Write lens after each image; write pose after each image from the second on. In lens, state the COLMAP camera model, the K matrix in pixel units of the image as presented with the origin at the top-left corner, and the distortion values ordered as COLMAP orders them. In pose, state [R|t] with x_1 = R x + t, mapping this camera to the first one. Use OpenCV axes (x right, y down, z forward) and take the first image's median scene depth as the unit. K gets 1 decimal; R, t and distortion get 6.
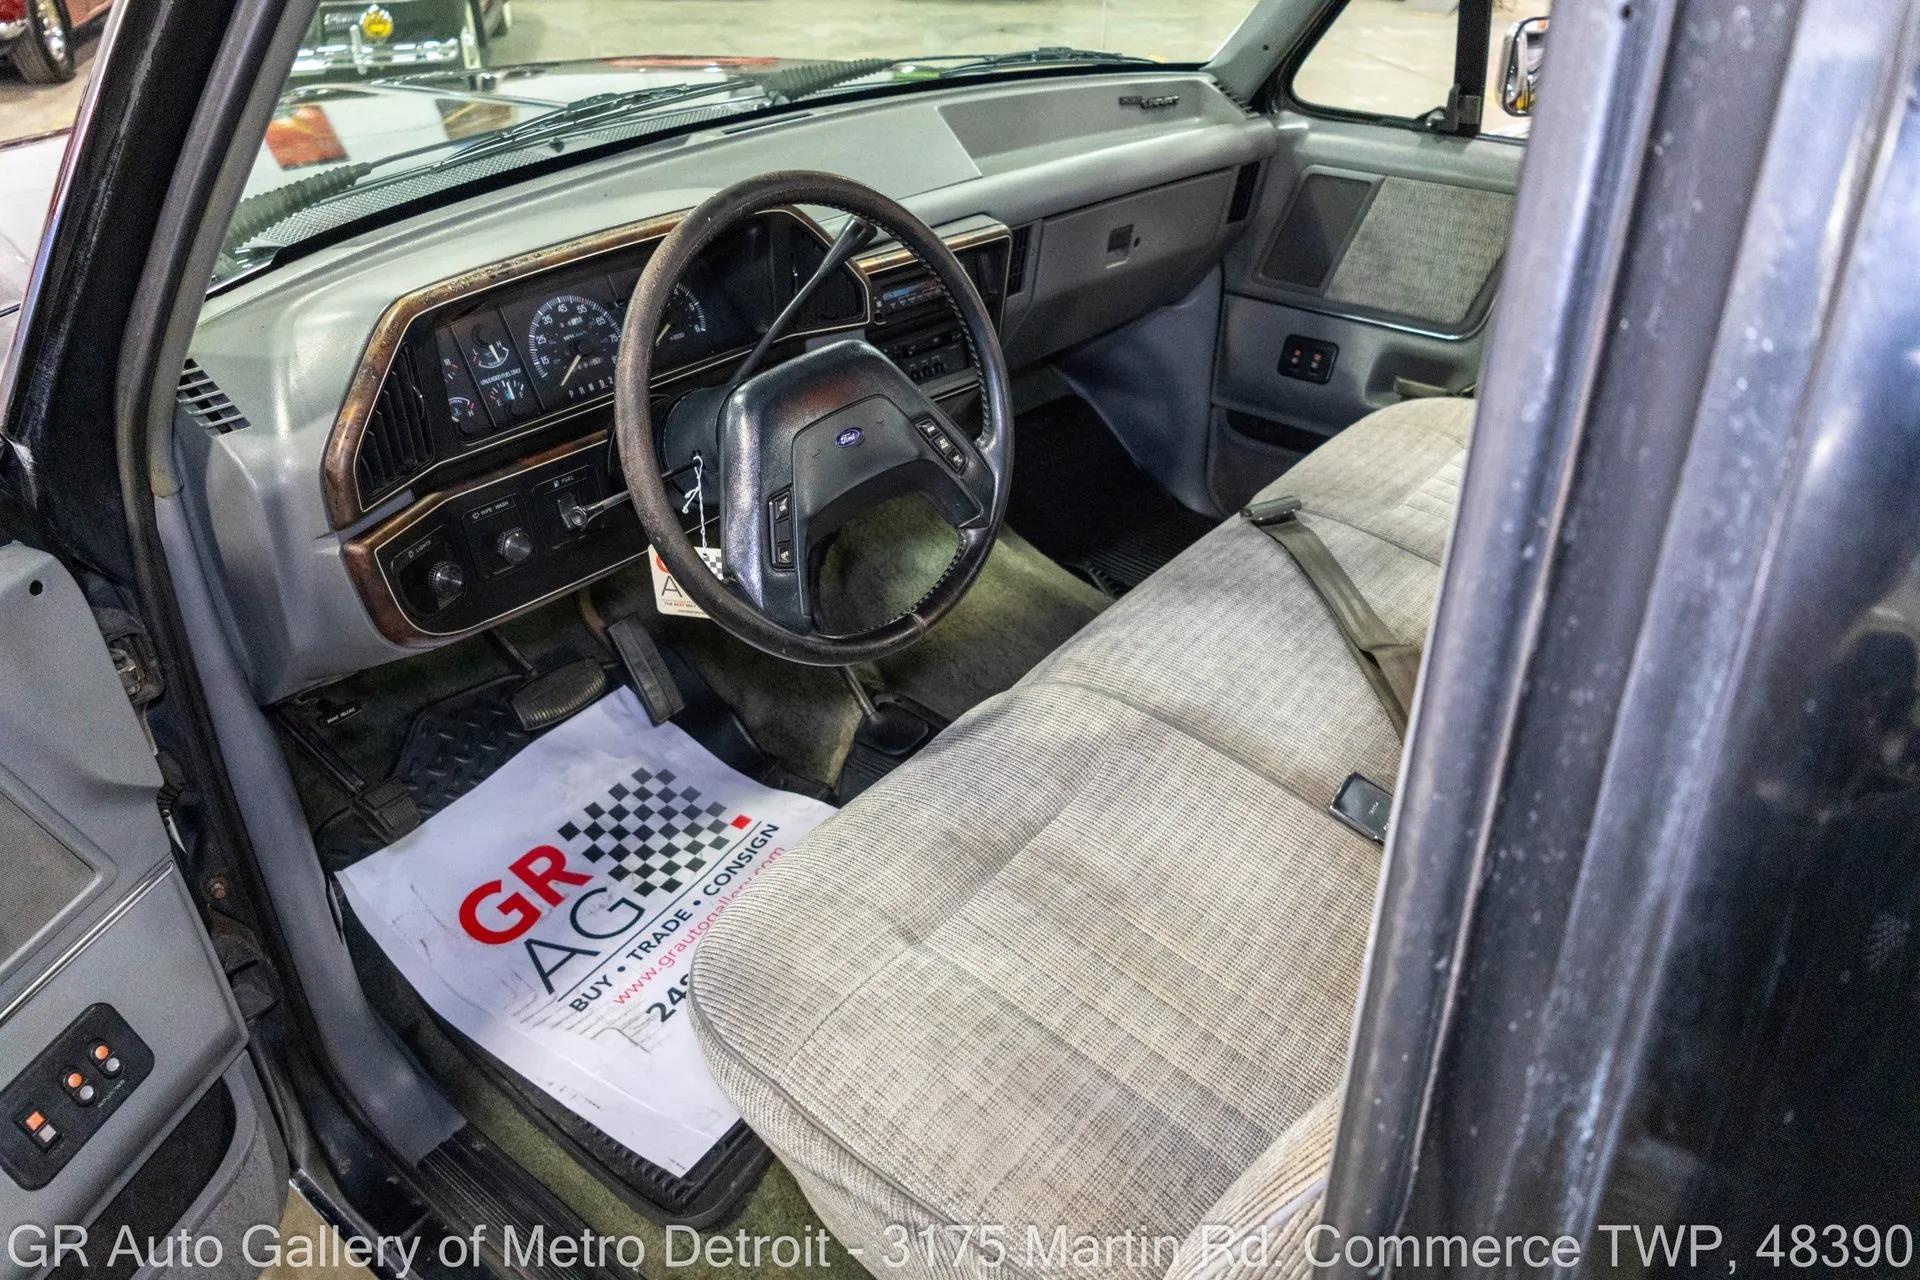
lens RADIAL K [[1318.3, 0, 960.0], [0, 1318.3, 640.0], [0, 0, 1]] dist [0.028236, -0.038926]
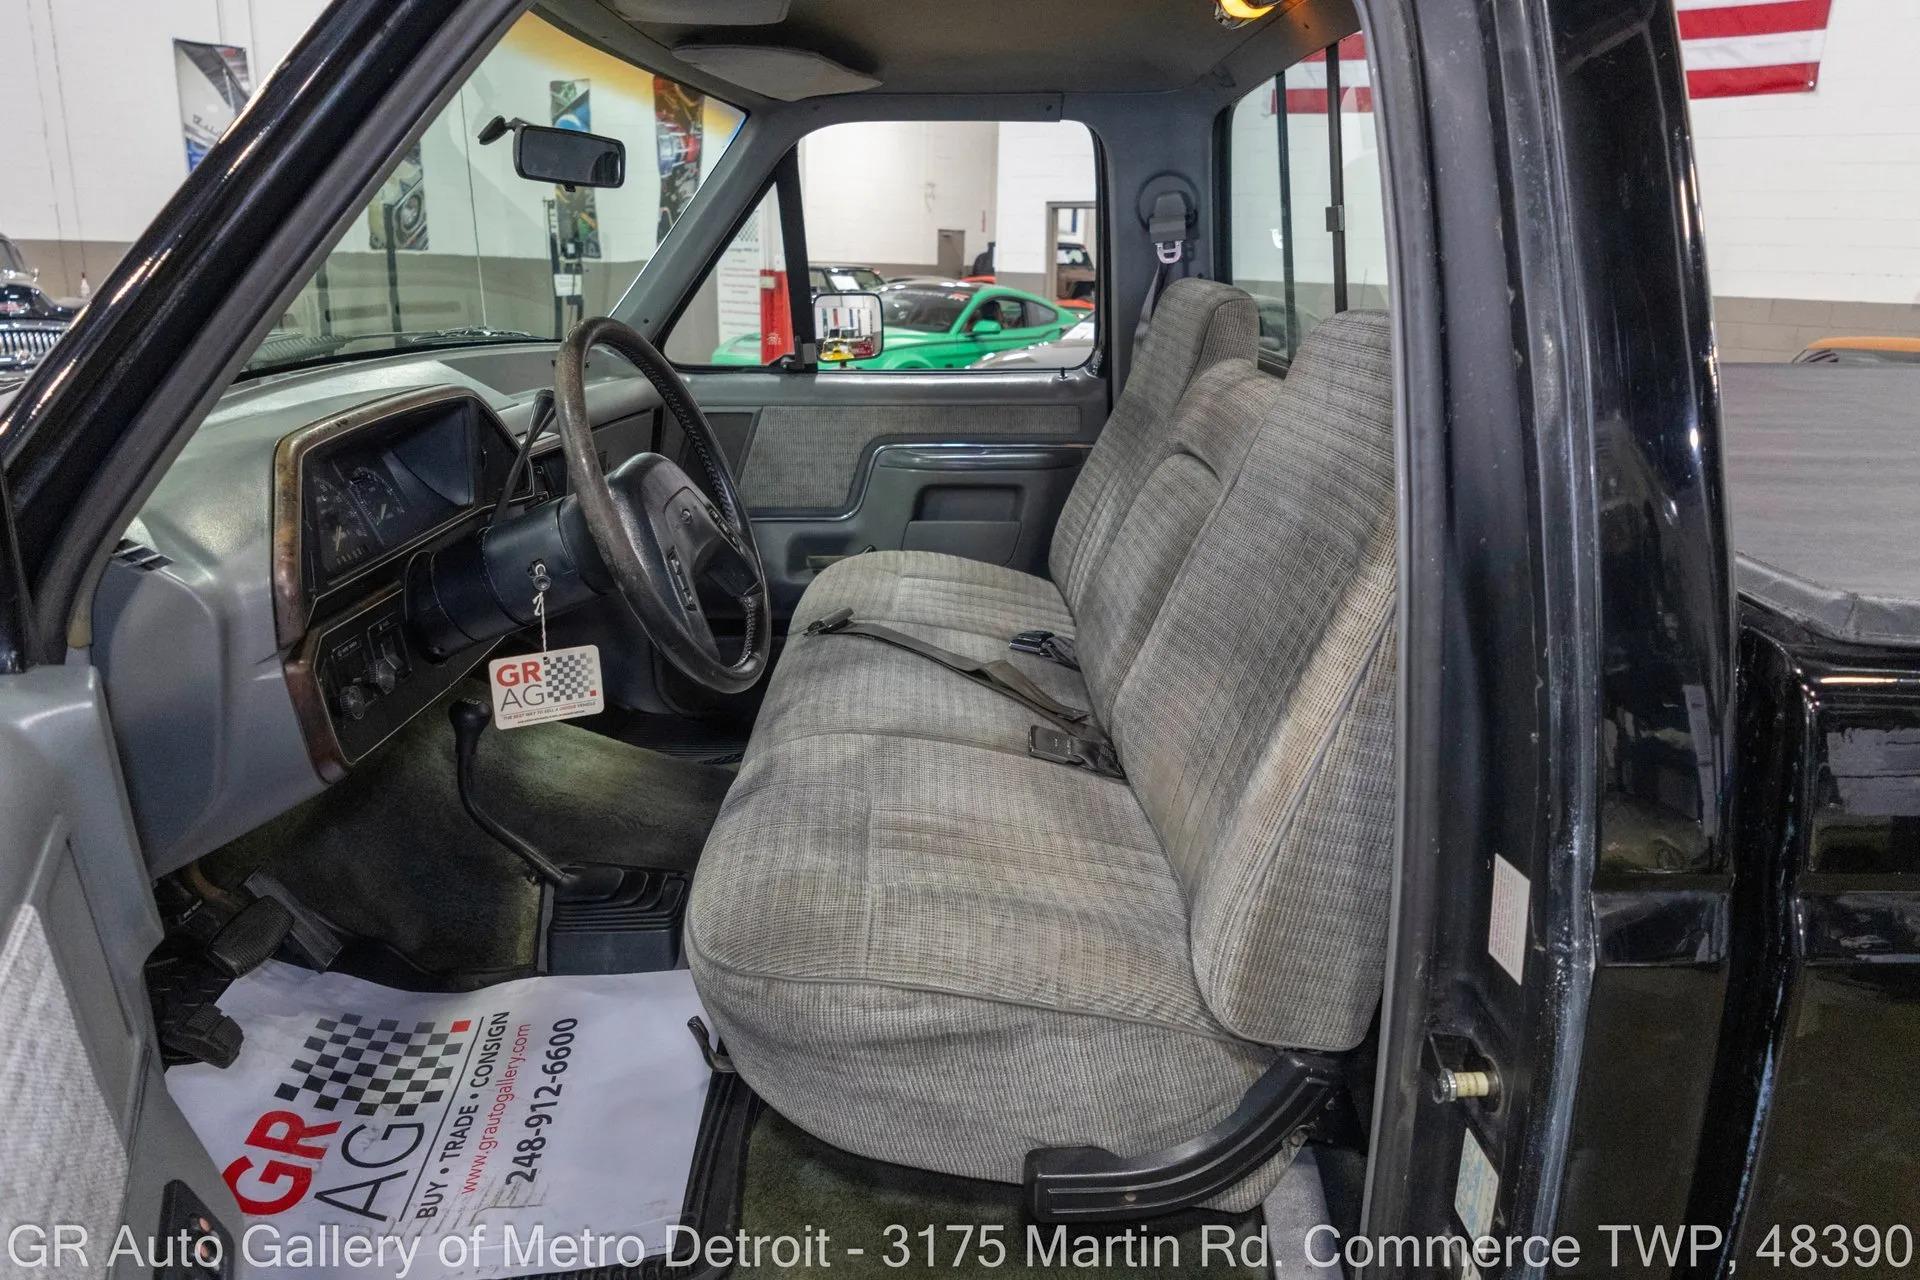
lens RADIAL K [[1318.3, 0, 960.0], [0, 1318.3, 640.0], [0, 0, 1]] dist [0.028236, -0.038926]
pose [[0.778371, -0.183609, 0.600355, -0.436570], [0.336956, 0.929050, -0.152734, 0.155386], [-0.529716, 0.321177, 0.785013, -0.047765]]
